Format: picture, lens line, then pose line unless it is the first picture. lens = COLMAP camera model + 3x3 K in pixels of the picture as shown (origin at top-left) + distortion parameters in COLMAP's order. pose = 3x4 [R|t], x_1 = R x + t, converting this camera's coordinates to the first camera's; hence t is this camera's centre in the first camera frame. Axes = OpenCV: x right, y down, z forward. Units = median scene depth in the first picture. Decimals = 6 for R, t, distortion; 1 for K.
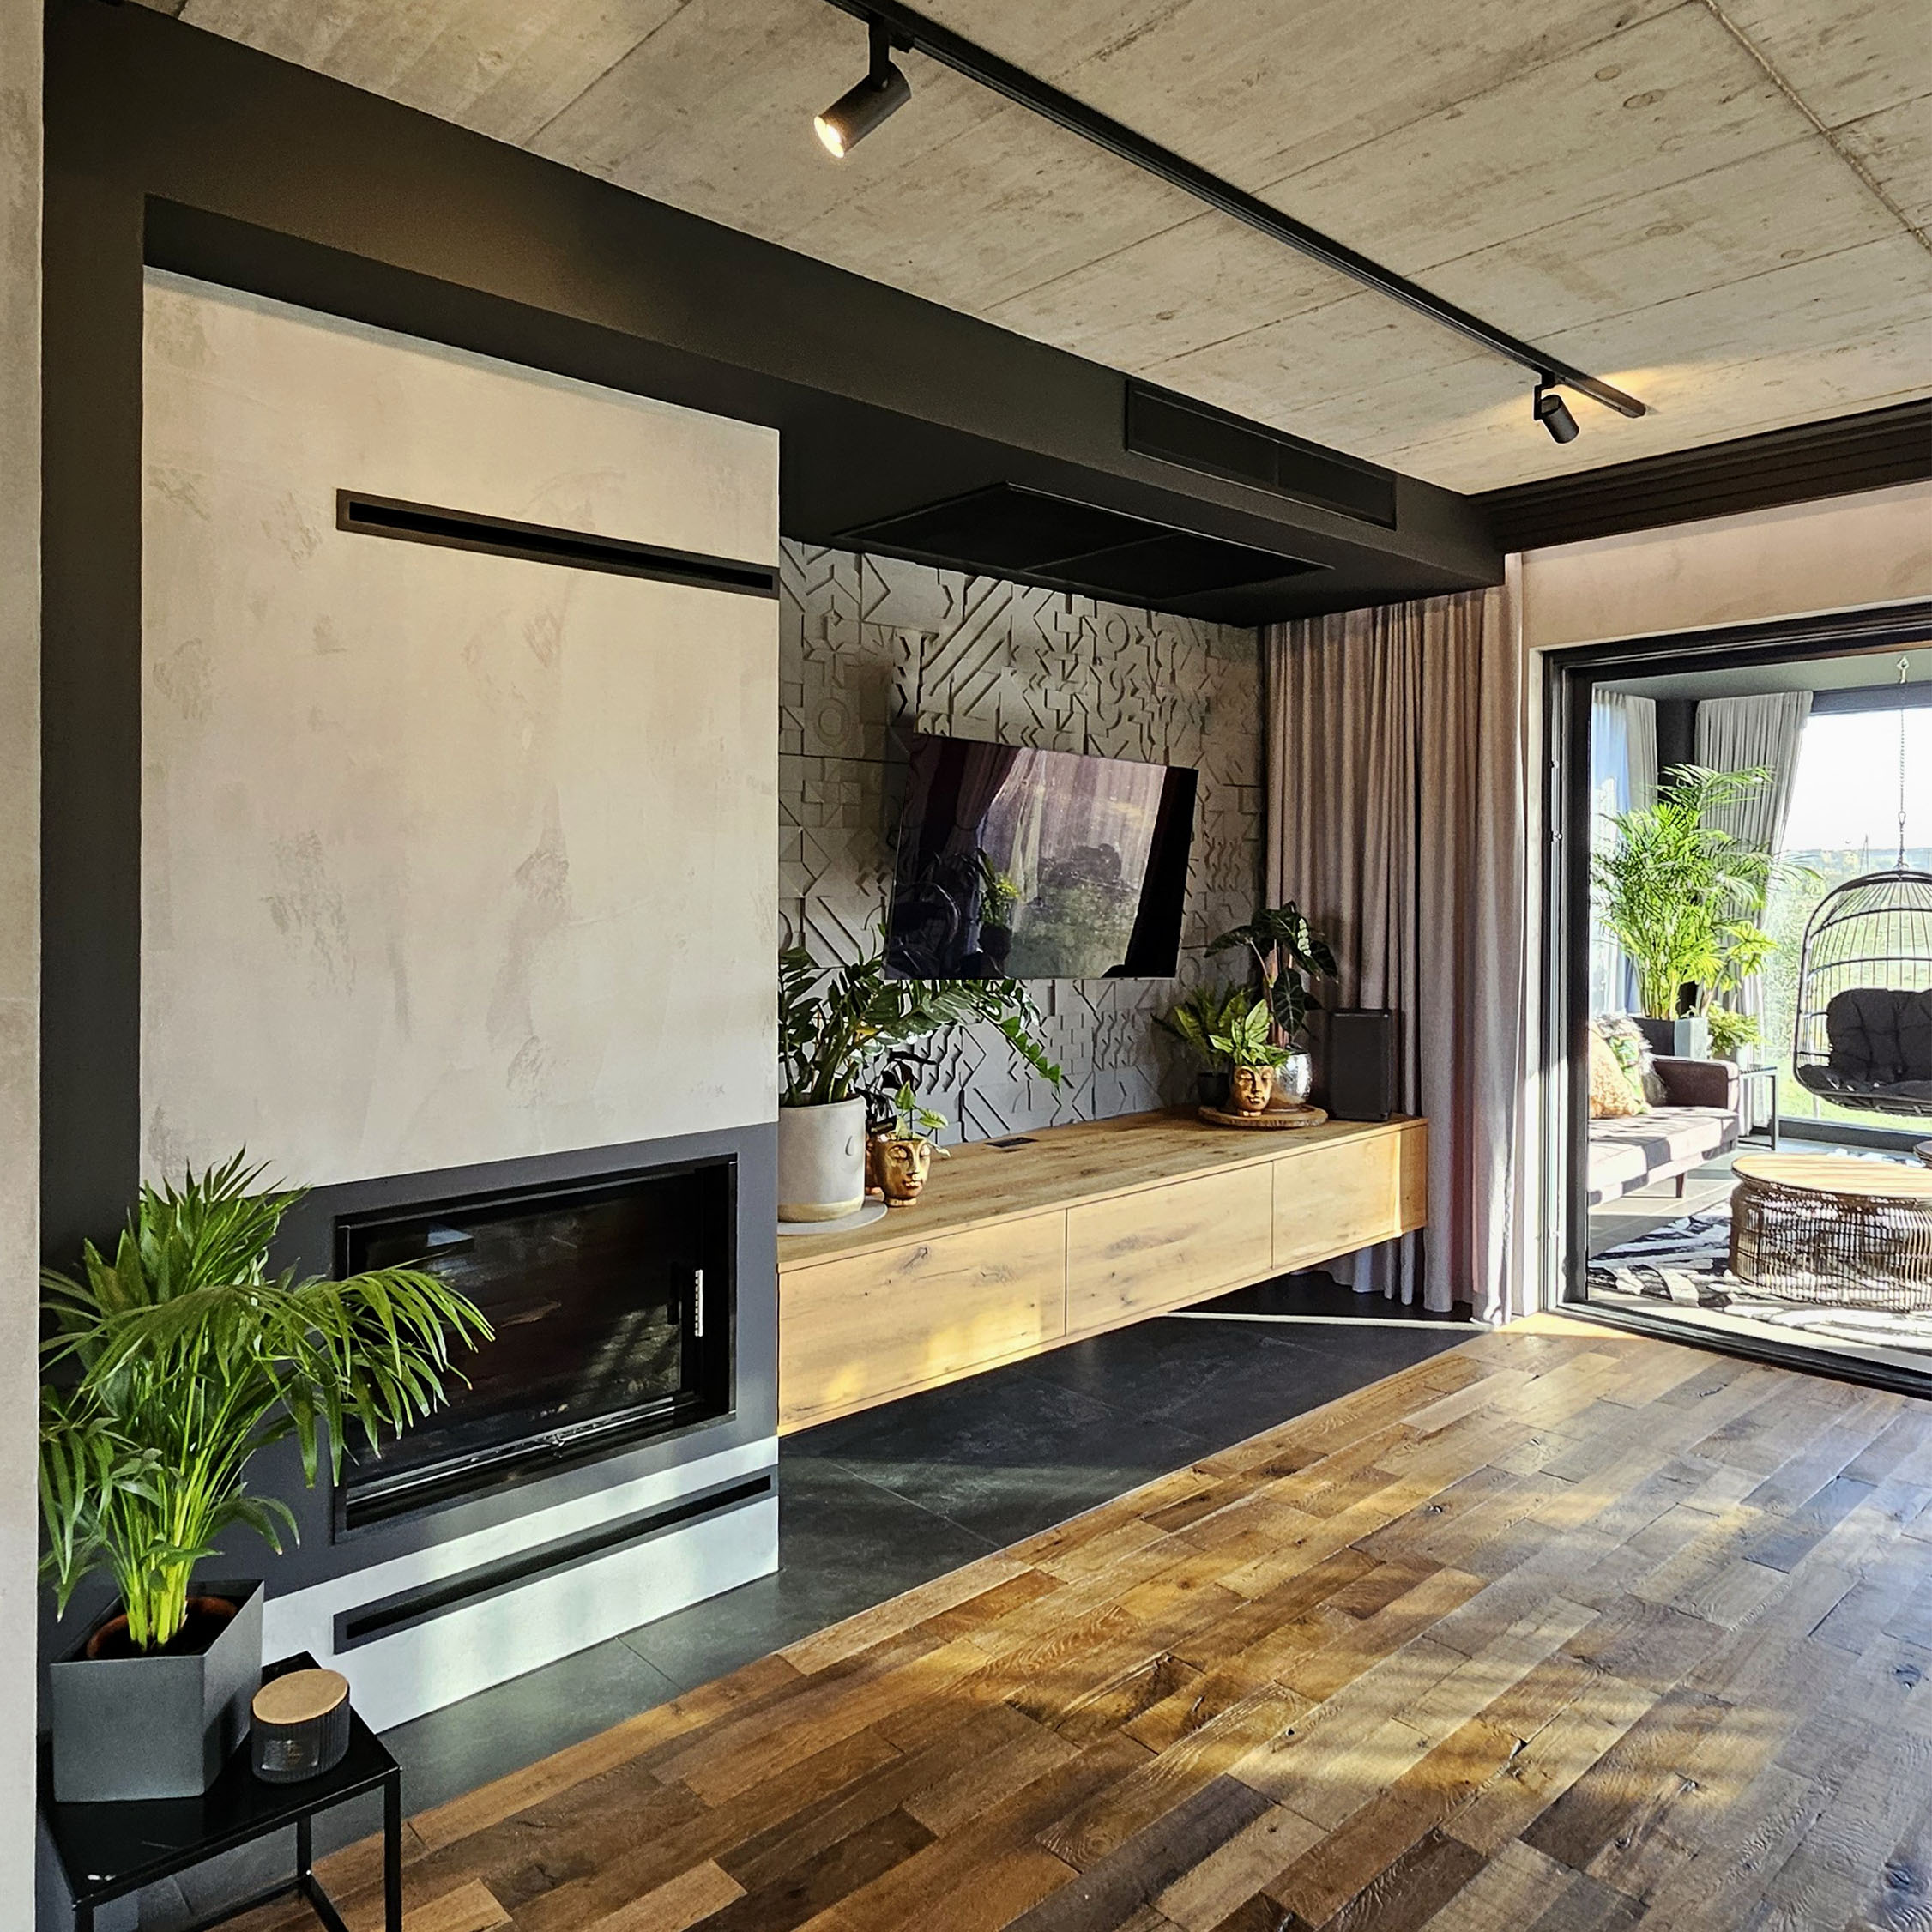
lens RADIAL K [[1378.0, 0, 904.0], [0, 1378.0, 882.2], [0, 0, 1]] dist [0.001832, 0.000604]
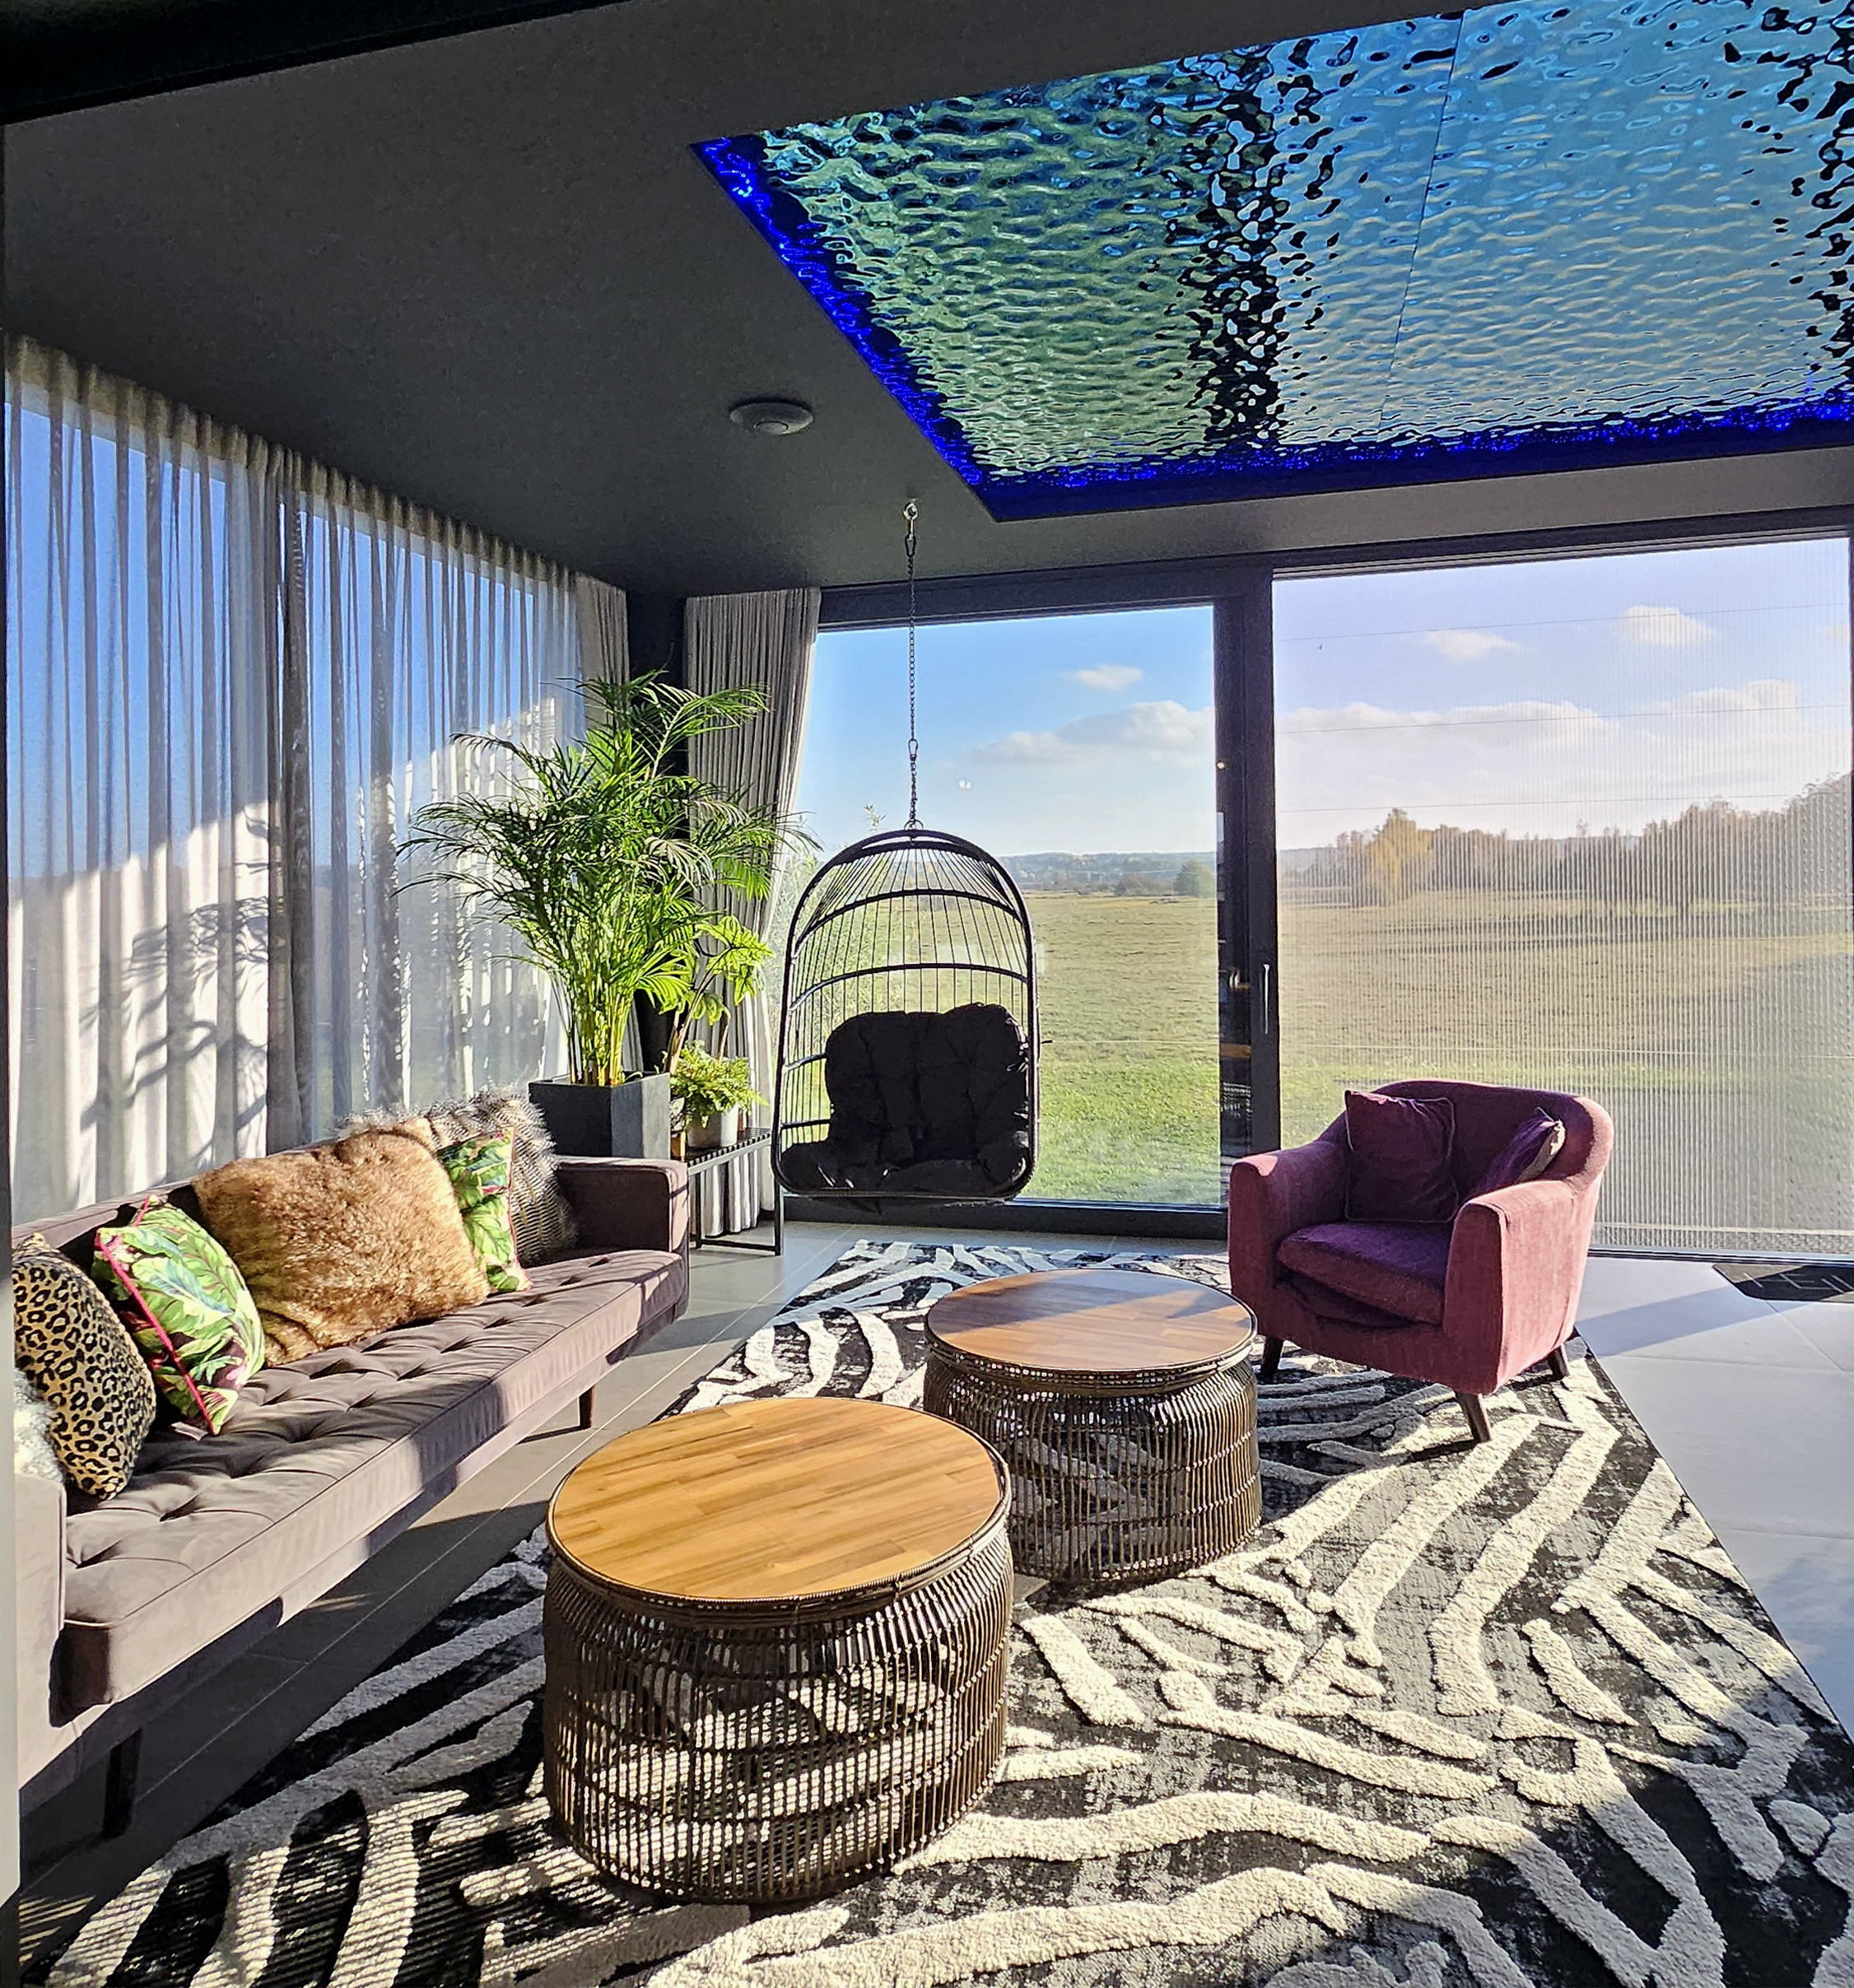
lens RADIAL K [[1265.1, 0, 965.8], [0, 1265.1, 855.4], [0, 0, 1]] dist [-0.006504, -0.001931]
pose [[0.810754, 0.000502, 0.585387, 0.557752], [0.017480, 0.999533, -0.025066, 0.026163], [-0.585126, 0.030555, 0.810367, 0.712499]]
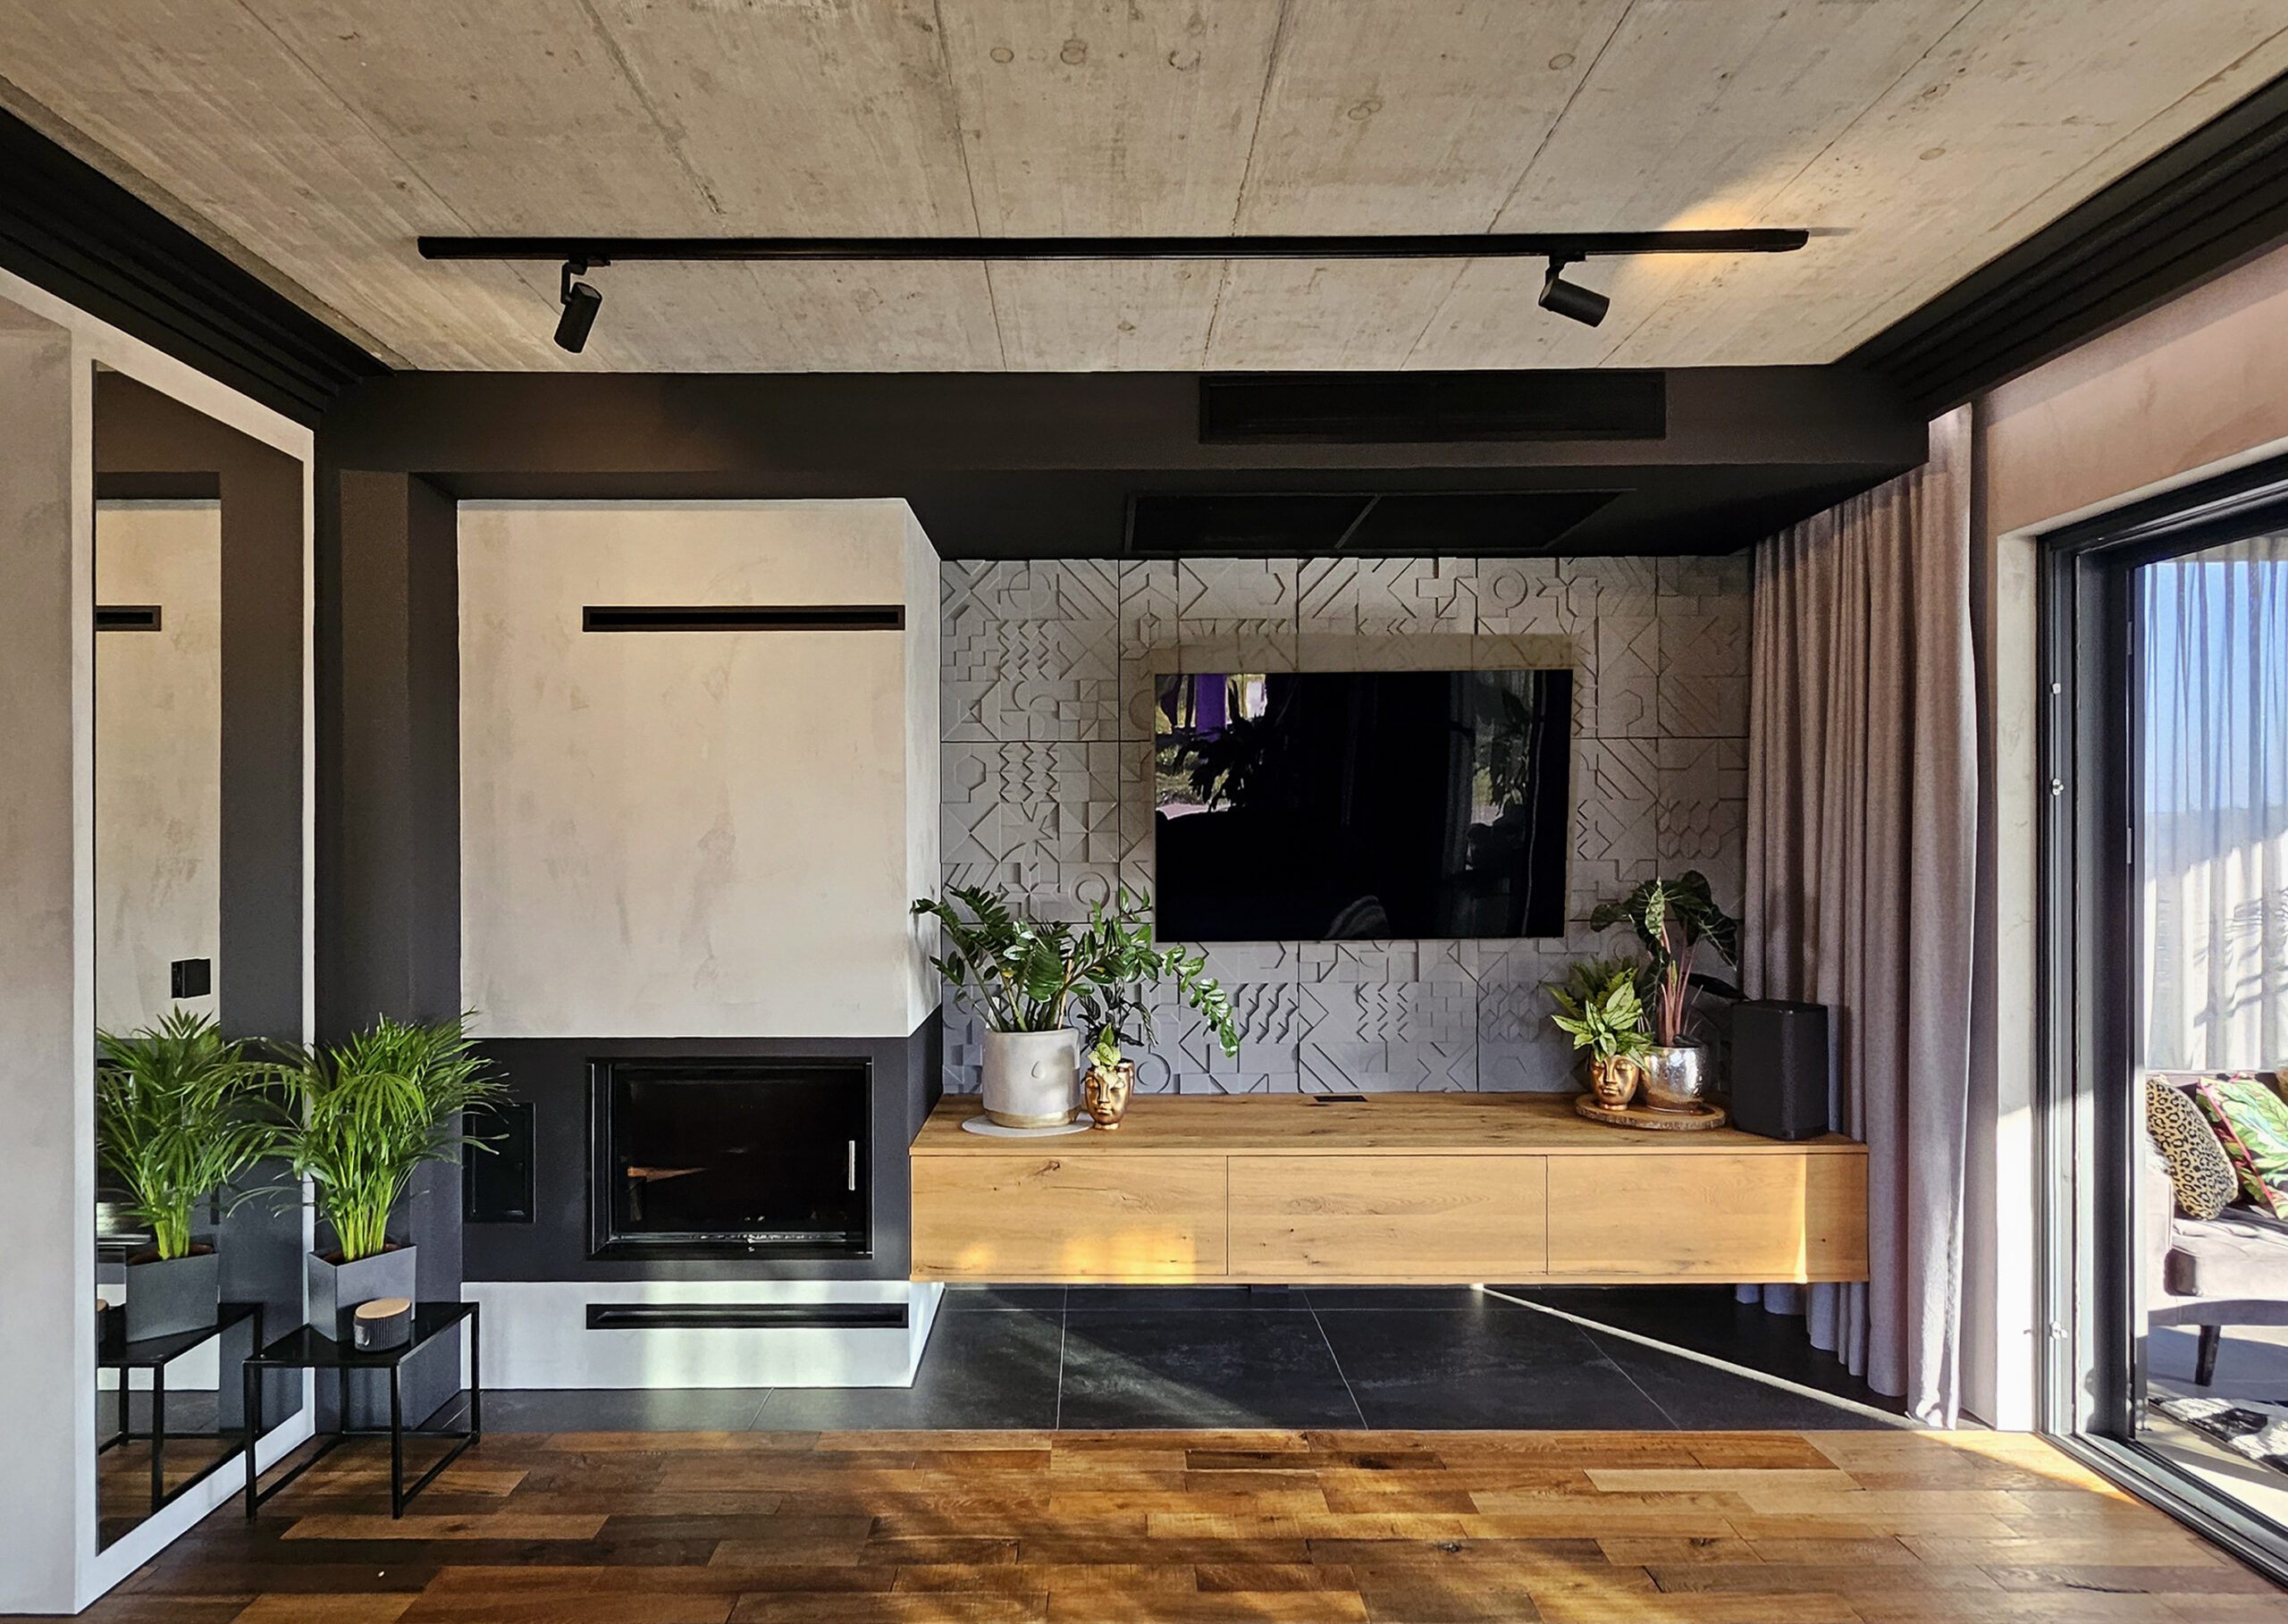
lens RADIAL K [[1240.8, 0, 1091.2], [0, 1240.8, 838.6], [0, 0, 1]] dist [0.003938, -0.001161]
pose [[0.742645, -0.002437, -0.669681, 0.578440], [0.000654, 0.999996, -0.002913, -0.004830], [0.669685, 0.001725, 0.742643, 0.182692]]
